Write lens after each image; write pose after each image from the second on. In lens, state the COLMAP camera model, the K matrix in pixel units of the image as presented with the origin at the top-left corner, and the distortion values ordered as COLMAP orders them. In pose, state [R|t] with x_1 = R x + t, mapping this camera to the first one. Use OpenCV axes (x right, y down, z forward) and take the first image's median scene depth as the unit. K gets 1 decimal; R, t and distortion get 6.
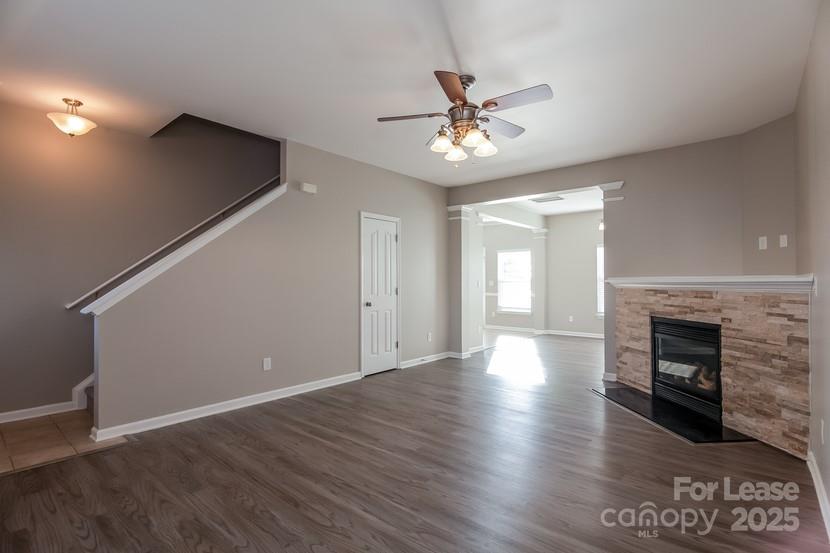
lens RADIAL K [[401.8, 0, 412.0], [0, 401.8, 277.9], [0, 0, 1]] dist [0.001183, -0.000316]
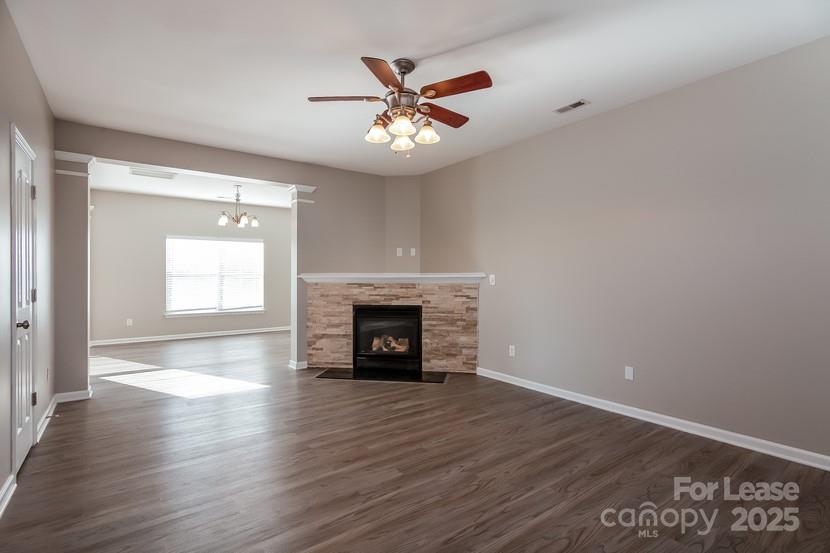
lens RADIAL K [[401.8, 0, 412.0], [0, 401.8, 277.9], [0, 0, 1]] dist [0.001183, -0.000316]
pose [[0.233868, -0.003564, 0.972262, -0.704304], [-0.009626, 0.999936, 0.005981, 0.003876], [-0.972221, -0.010757, 0.233818, 0.672136]]
